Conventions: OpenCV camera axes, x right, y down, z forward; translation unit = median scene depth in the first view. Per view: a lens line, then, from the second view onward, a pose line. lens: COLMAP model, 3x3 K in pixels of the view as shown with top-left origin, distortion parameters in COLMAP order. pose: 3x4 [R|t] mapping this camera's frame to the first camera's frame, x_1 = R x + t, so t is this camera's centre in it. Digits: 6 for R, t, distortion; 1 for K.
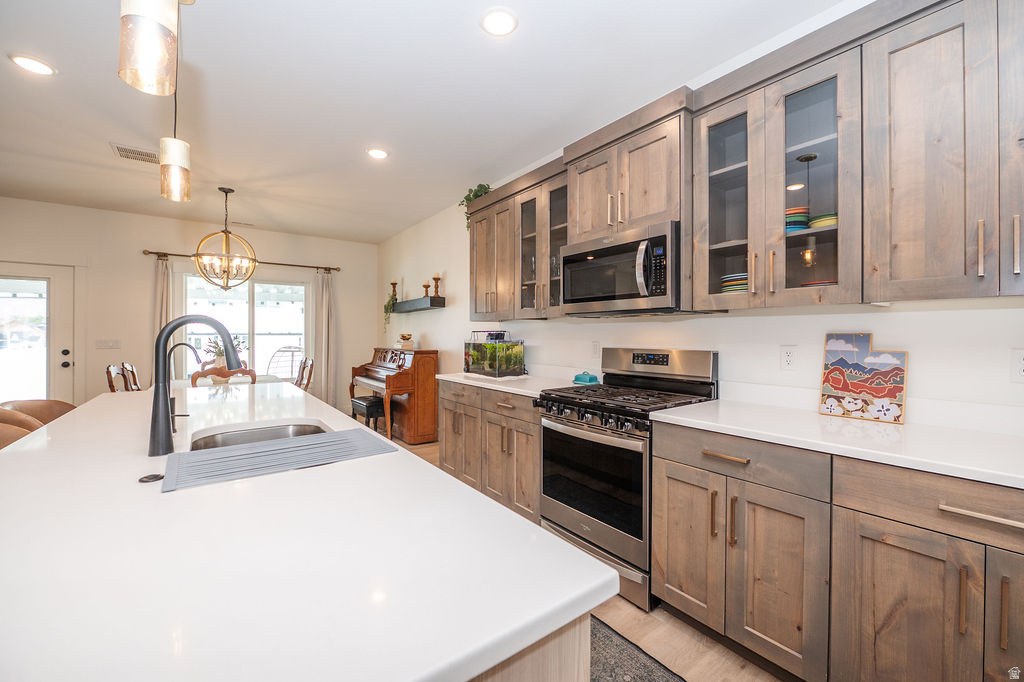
lens RADIAL K [[412.1, 0, 512.1], [0, 412.1, 335.3], [0, 0, 1]] dist [-0.012310, -0.000166]
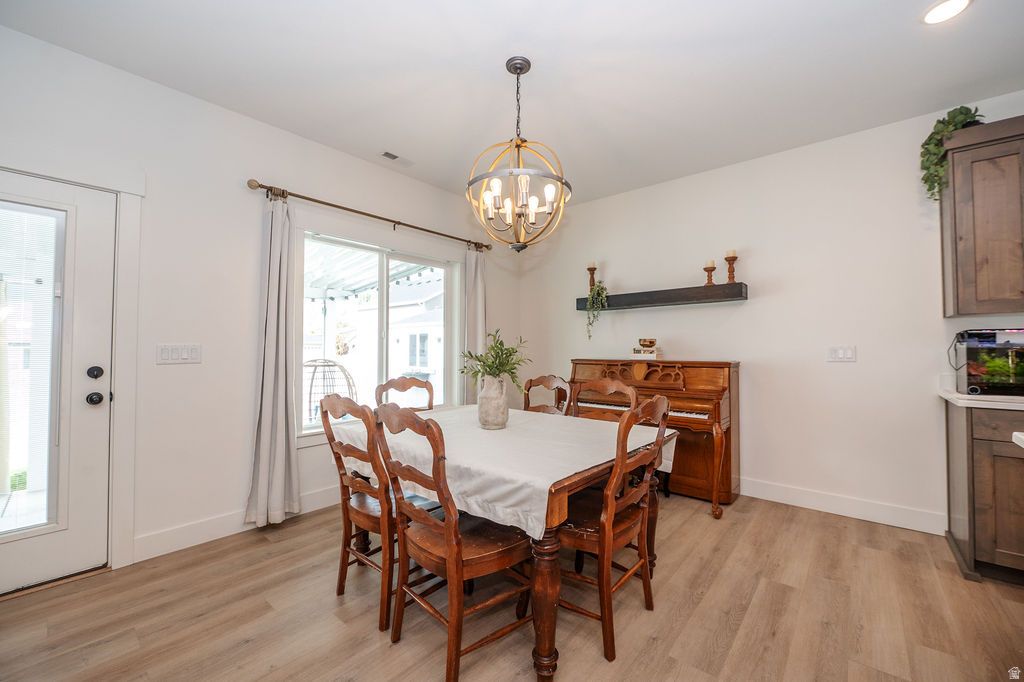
lens RADIAL K [[412.1, 0, 512.1], [0, 412.1, 335.3], [0, 0, 1]] dist [-0.012310, -0.000166]
pose [[0.973587, 0.005972, 0.228239, -0.640628], [0.001149, 0.999517, -0.031055, 0.012509], [-0.228315, 0.030497, 0.973110, 0.374786]]
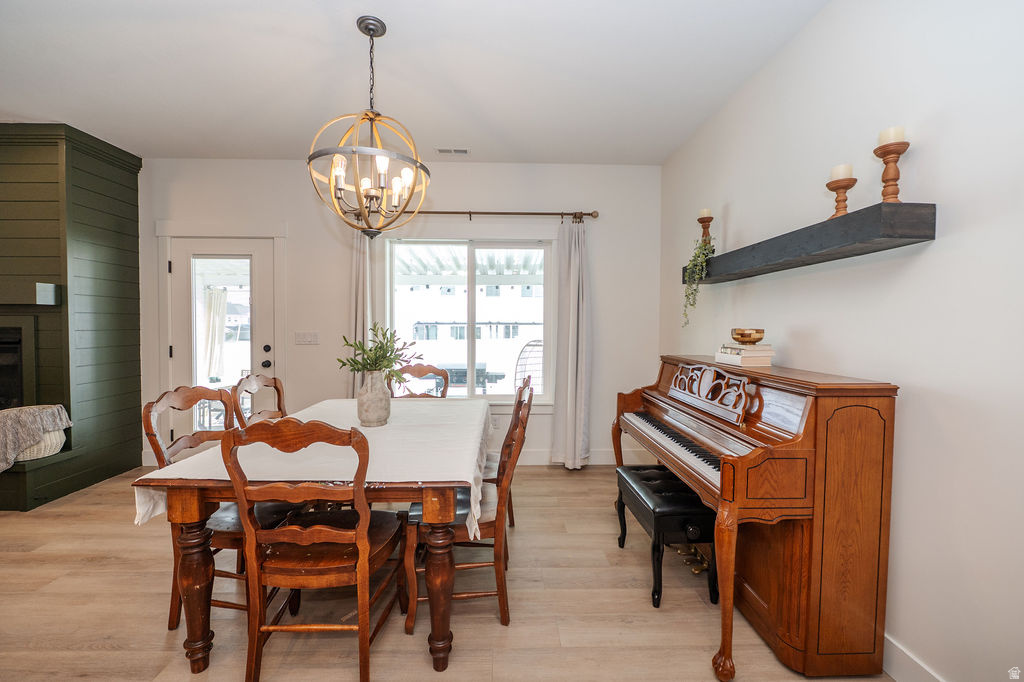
lens RADIAL K [[411.9, 0, 512.2], [0, 411.9, 332.6], [0, 0, 1]] dist [-0.000514, -0.000115]
pose [[0.818432, 0.015657, -0.574390, -0.214919], [-0.003164, 0.999736, 0.022743, -0.007442], [0.574595, -0.016797, 0.818266, 0.535938]]
